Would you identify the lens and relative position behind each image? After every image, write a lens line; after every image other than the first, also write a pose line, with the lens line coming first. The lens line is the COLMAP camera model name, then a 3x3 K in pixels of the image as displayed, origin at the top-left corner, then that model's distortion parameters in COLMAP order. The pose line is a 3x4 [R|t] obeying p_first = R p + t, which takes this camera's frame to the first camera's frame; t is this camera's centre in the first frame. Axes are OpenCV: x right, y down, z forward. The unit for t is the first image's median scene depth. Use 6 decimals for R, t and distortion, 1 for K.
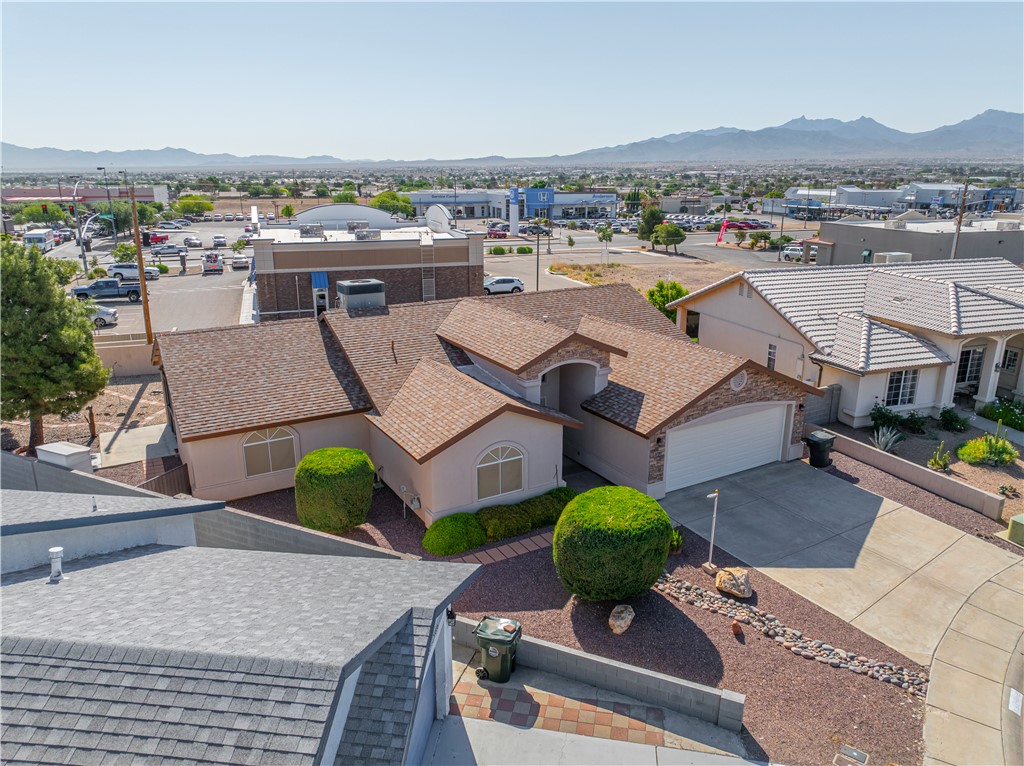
lens RADIAL K [[719.4, 0, 507.6], [0, 719.4, 381.5], [0, 0, 1]] dist [-0.033693, 0.031653]
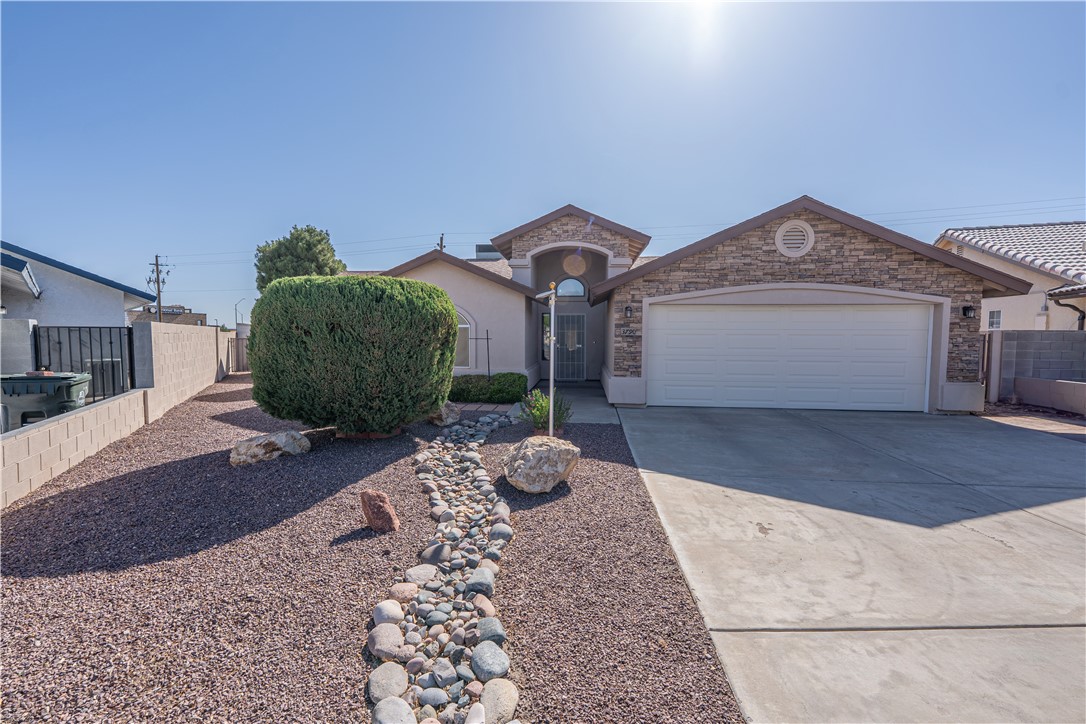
lens RADIAL K [[436.8, 0, 543.6], [0, 436.8, 362.3], [0, 0, 1]] dist [0.003892, -0.000809]
pose [[0.812671, 0.038852, -0.581425, 0.364070], [-0.169265, 0.970493, -0.171736, 0.201391], [0.557597, 0.237981, 0.795268, 0.590017]]
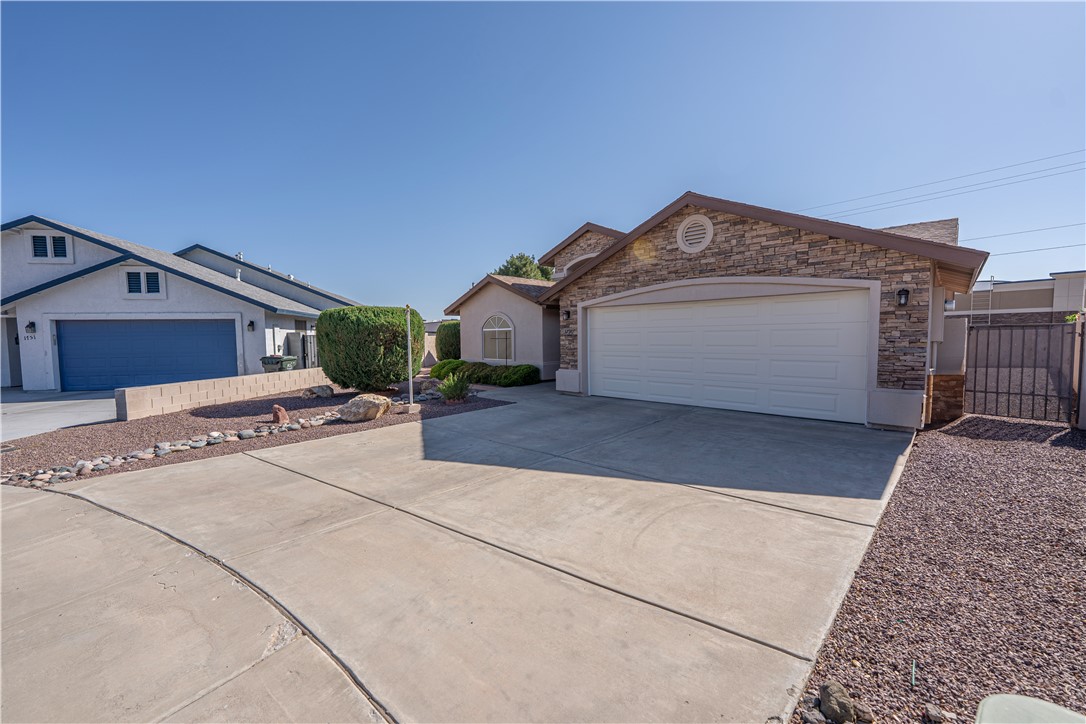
lens RADIAL K [[436.8, 0, 542.9], [0, 436.8, 363.2], [0, 0, 1]] dist [0.003892, -0.000809]
pose [[0.284344, 0.055262, -0.957128, 0.640759], [-0.260147, 0.965329, -0.021549, 0.144576], [0.922752, 0.255121, 0.288862, 0.785690]]
